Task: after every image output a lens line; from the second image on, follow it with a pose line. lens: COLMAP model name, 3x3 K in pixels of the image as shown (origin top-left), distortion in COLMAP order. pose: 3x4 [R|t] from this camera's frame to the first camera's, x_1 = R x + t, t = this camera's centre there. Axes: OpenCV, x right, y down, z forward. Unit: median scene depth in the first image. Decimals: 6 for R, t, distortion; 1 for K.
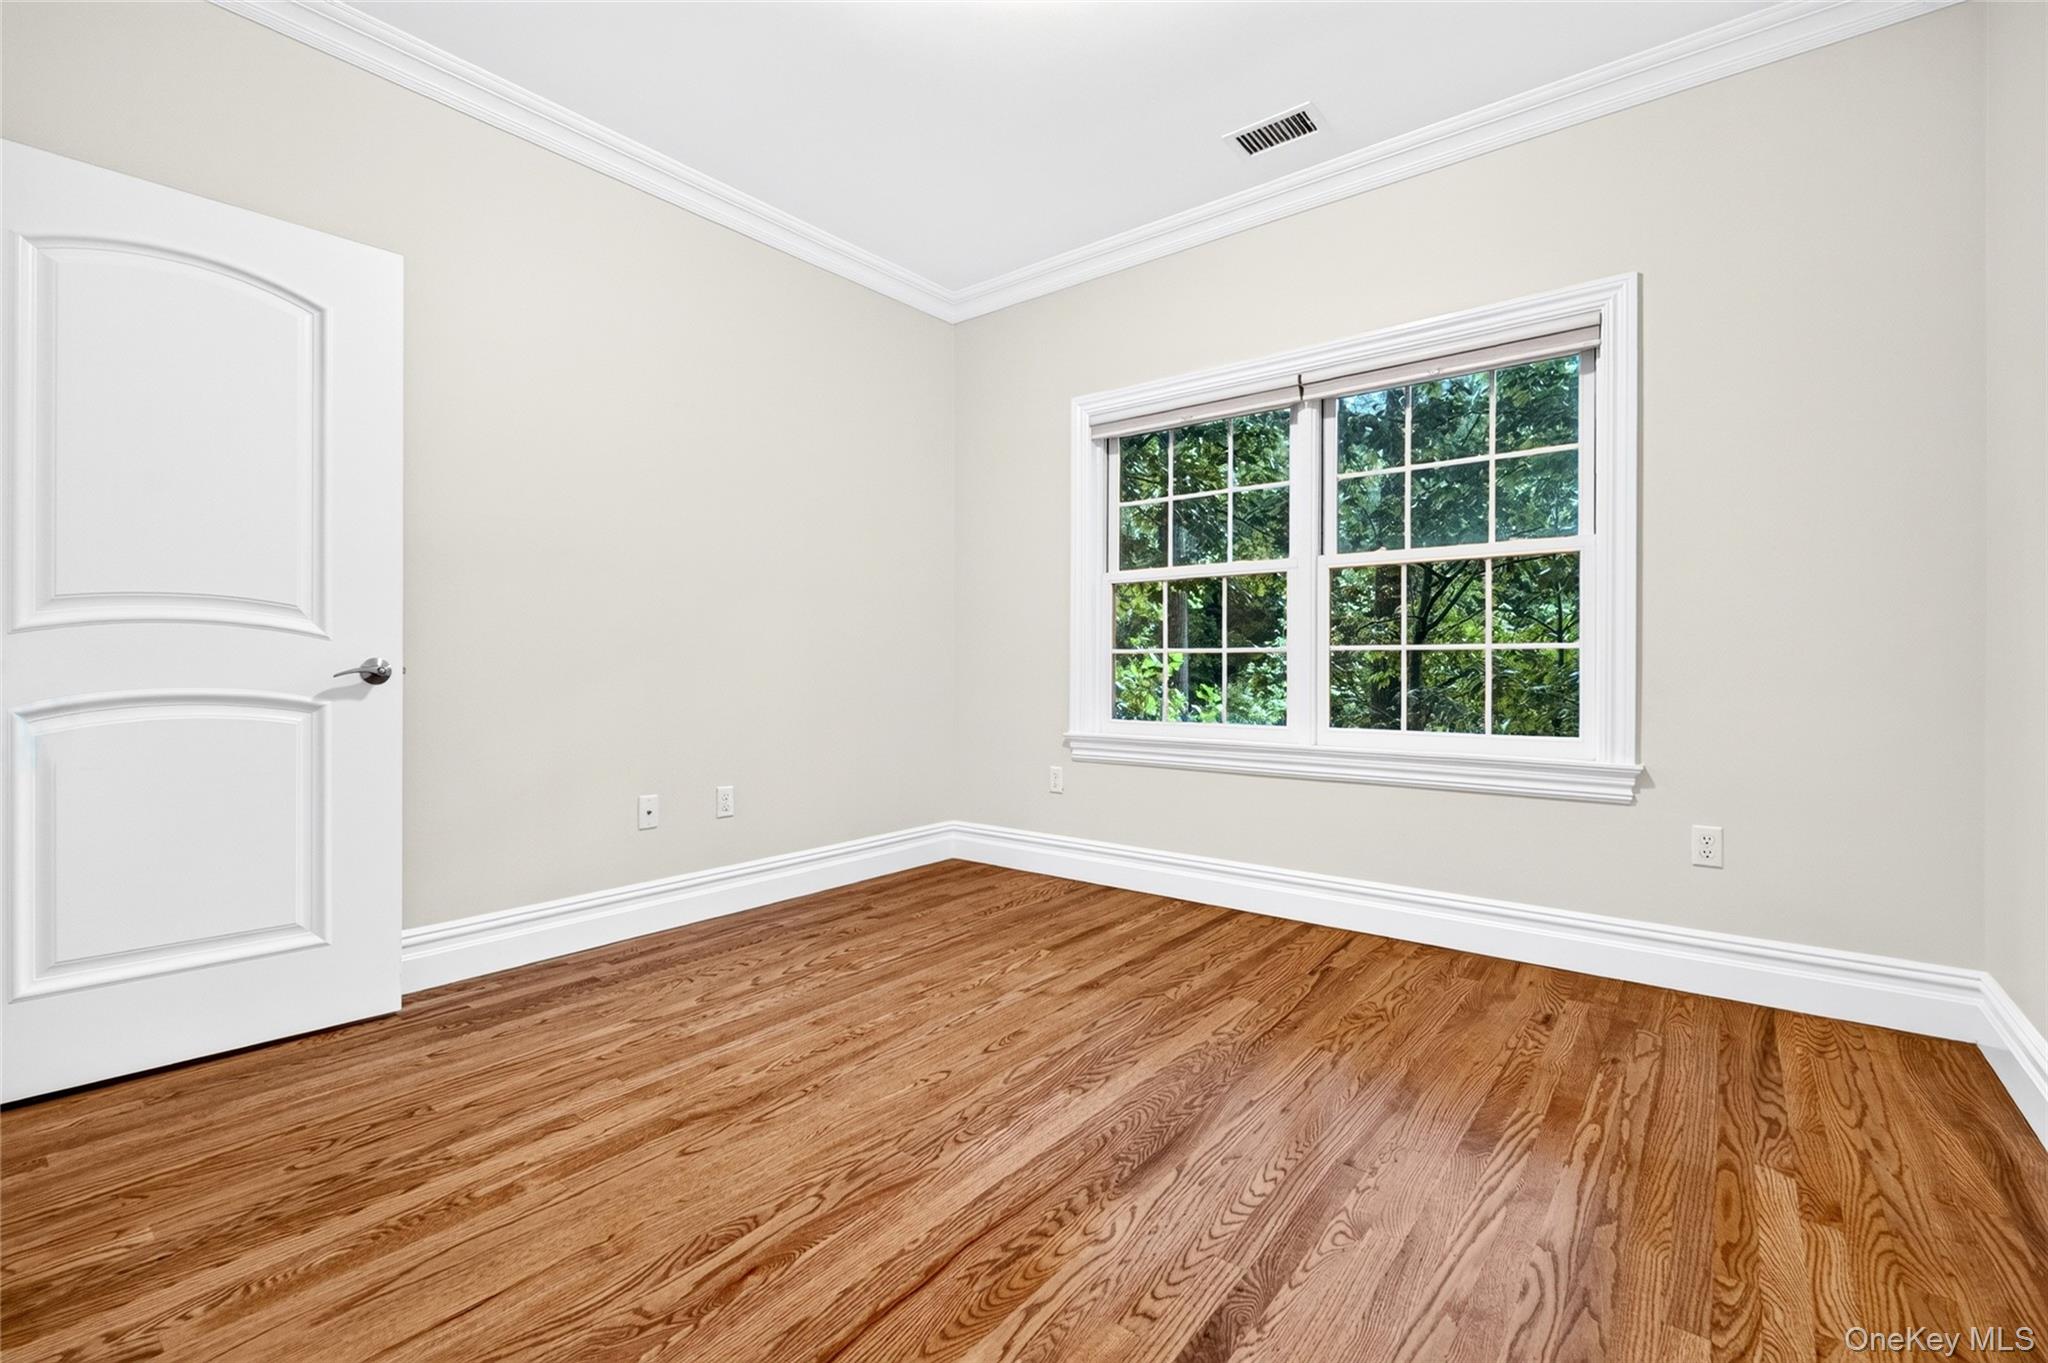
lens RADIAL K [[910.4, 0, 1011.4], [0, 910.4, 672.4], [0, 0, 1]] dist [-0.002580, 0.000234]
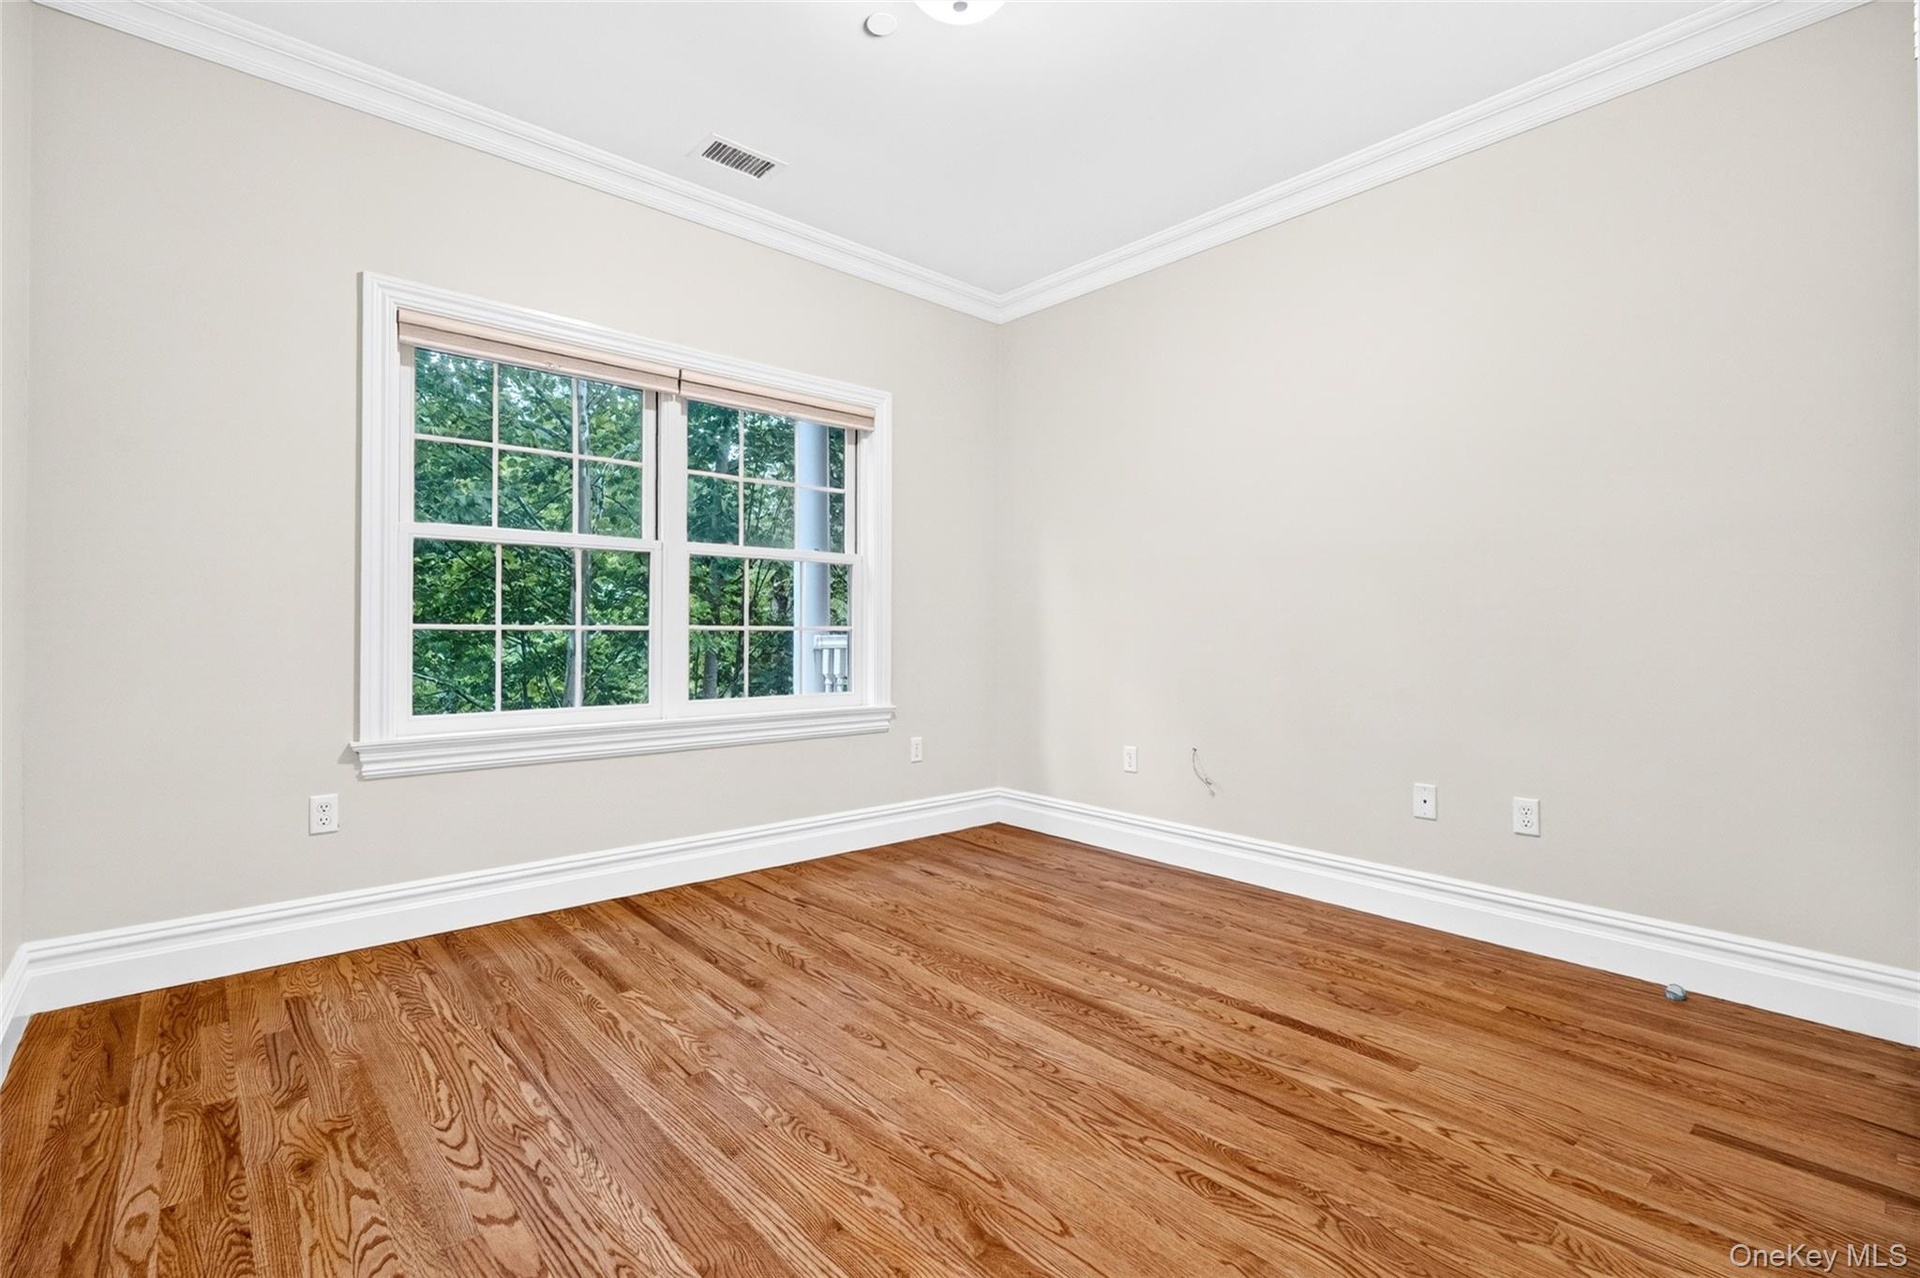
lens RADIAL K [[853.5, 0, 948.2], [0, 853.5, 630.4], [0, 0, 1]] dist [-0.002580, 0.000234]
pose [[0.169485, 0.000638, 0.985533, -0.804242], [0.003006, 0.999995, -0.001164, -0.036327], [-0.985528, 0.003160, 0.169482, 0.653216]]
